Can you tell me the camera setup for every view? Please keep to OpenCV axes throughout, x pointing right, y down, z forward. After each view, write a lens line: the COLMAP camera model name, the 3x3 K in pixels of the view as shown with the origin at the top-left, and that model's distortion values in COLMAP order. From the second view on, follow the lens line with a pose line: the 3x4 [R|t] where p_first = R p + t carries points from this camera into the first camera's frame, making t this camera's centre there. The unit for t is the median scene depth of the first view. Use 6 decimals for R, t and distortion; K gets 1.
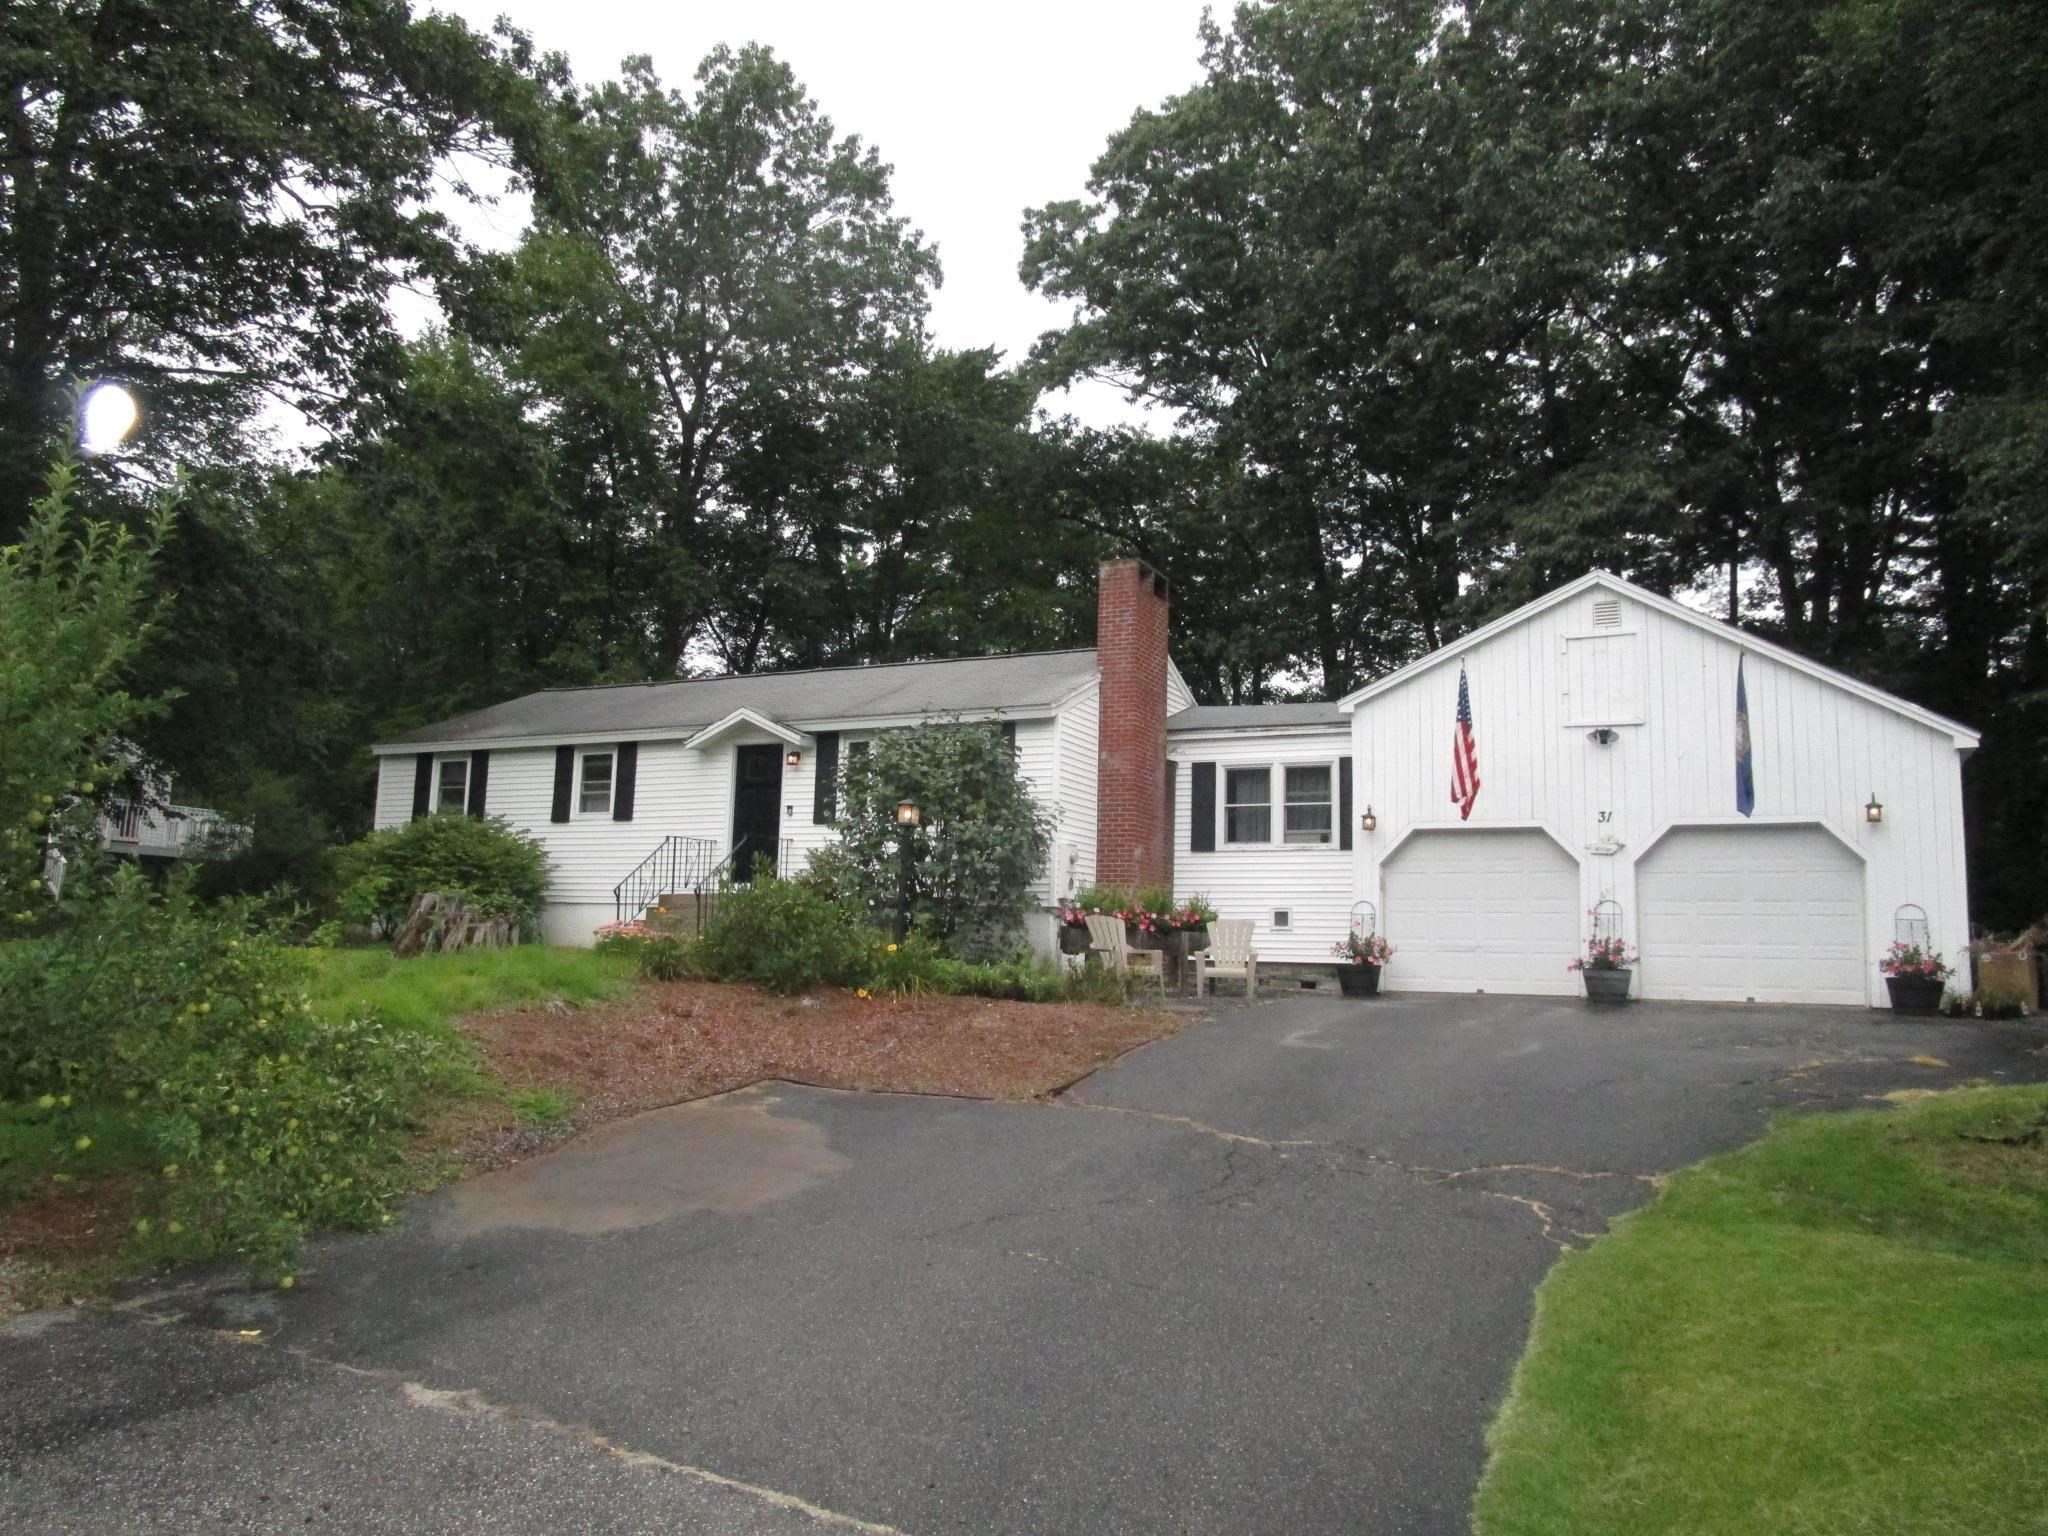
lens RADIAL K [[1461.1, 0, 1018.9], [0, 1461.1, 766.7], [0, 0, 1]] dist [-0.031744, 0.008072]
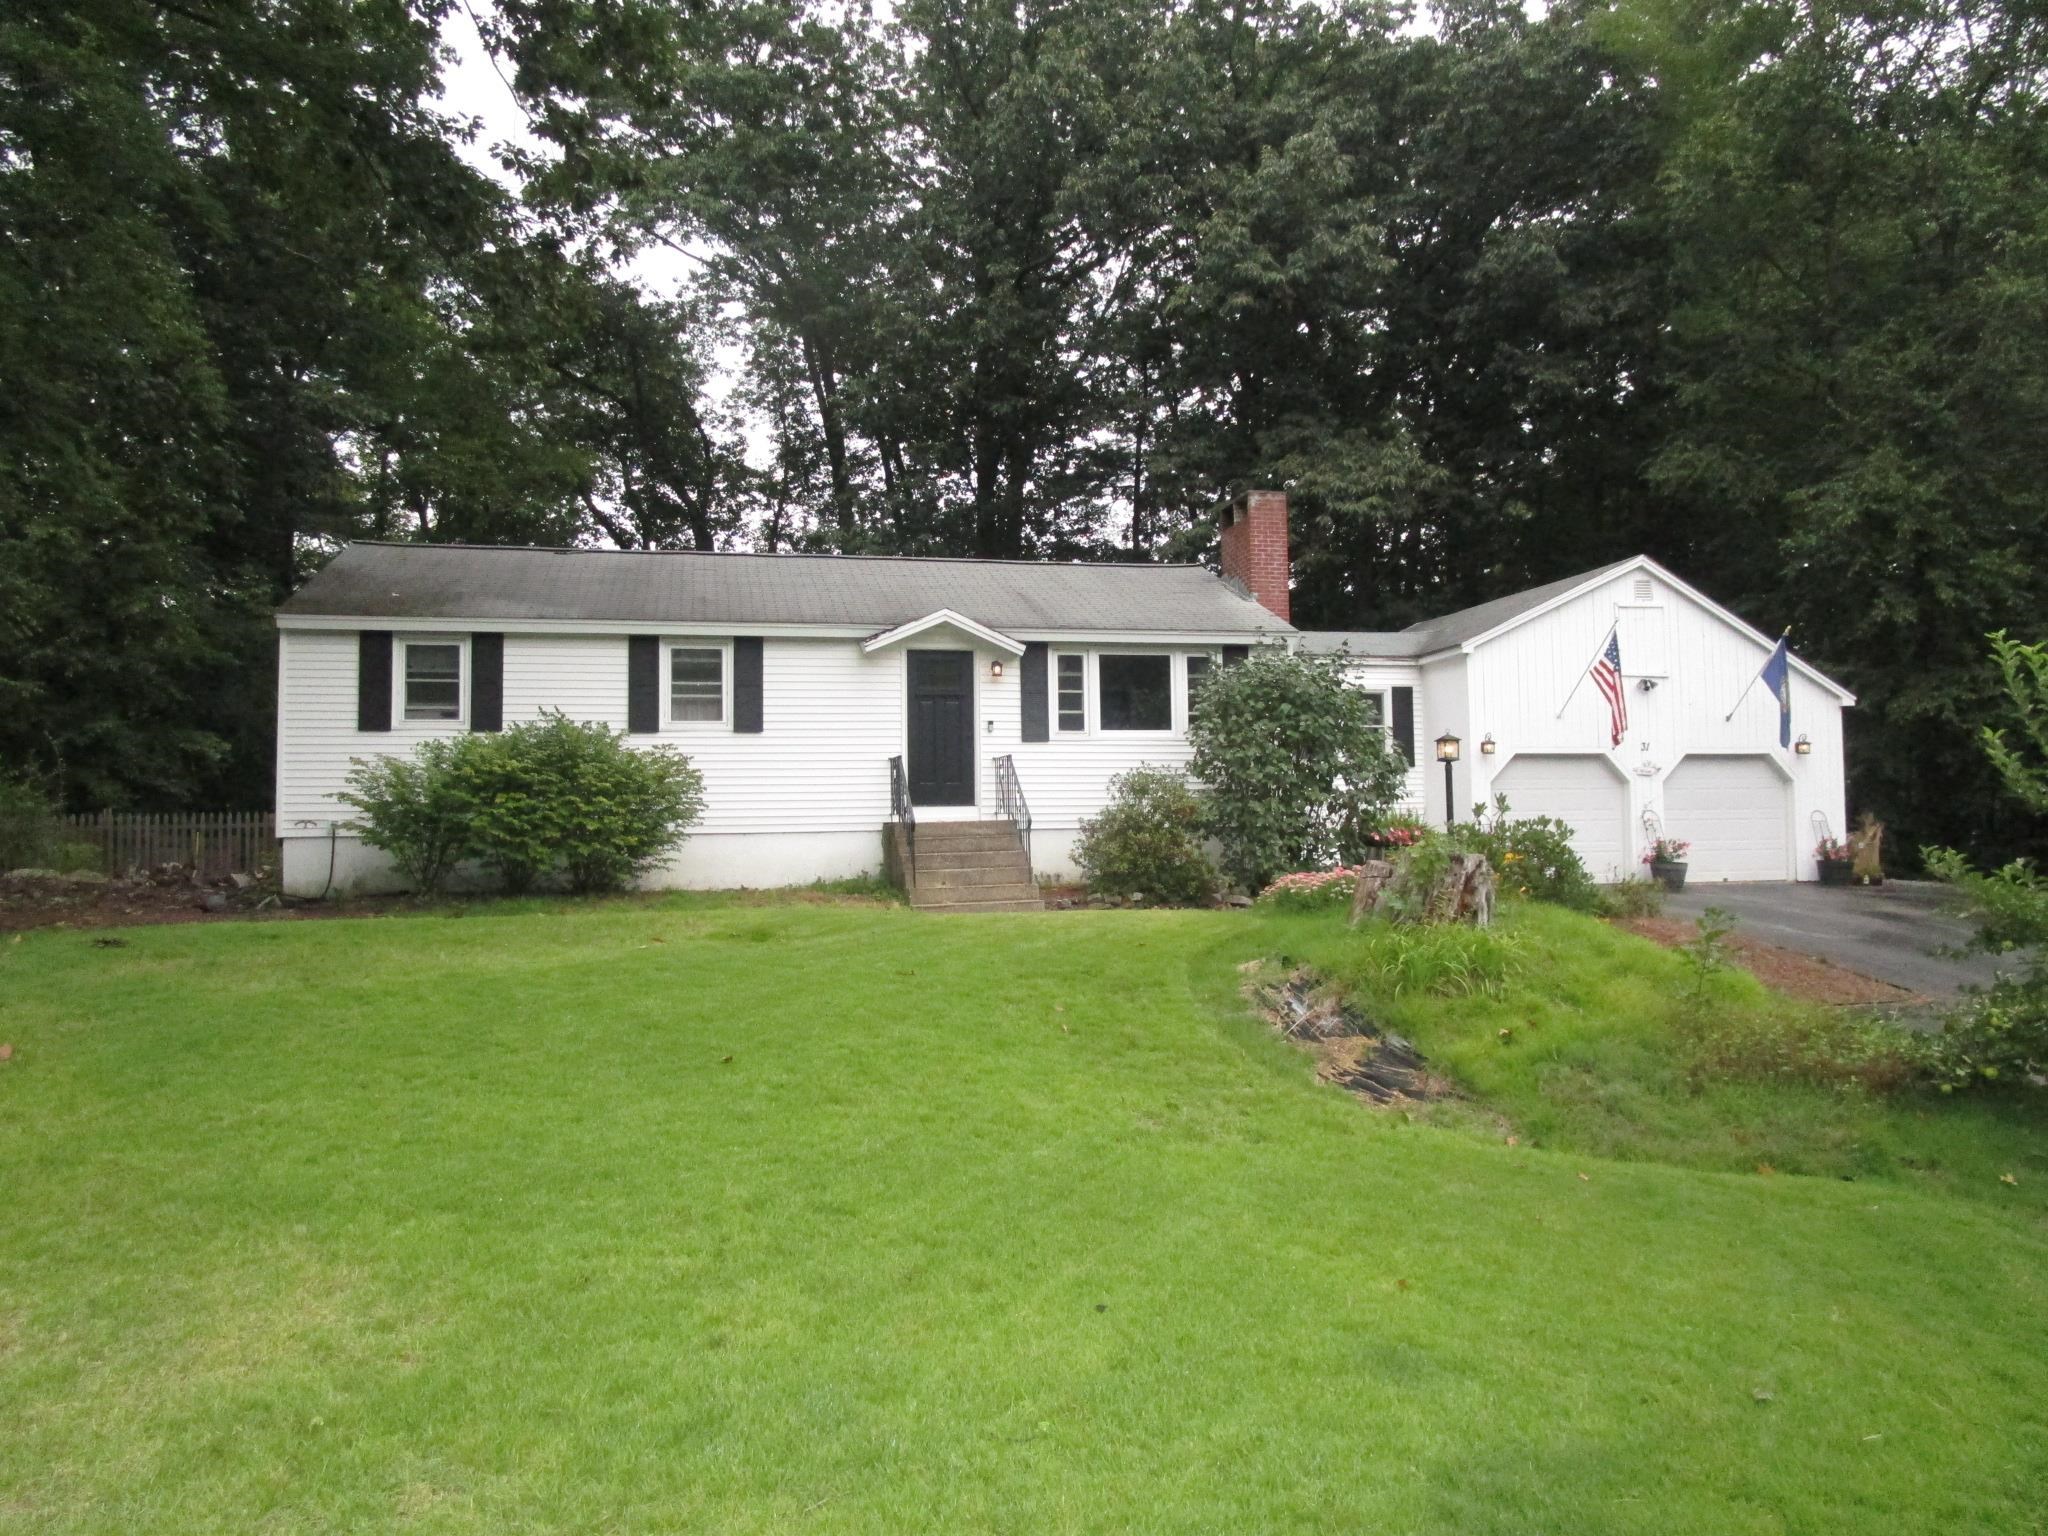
lens RADIAL K [[1461.1, 0, 1018.9], [0, 1461.1, 766.7], [0, 0, 1]] dist [-0.031744, 0.008072]
pose [[0.768640, -0.001151, 0.639680, -0.727669], [-0.044240, 0.997508, 0.054954, 0.004771], [-0.638150, -0.070539, 0.766674, 0.300924]]
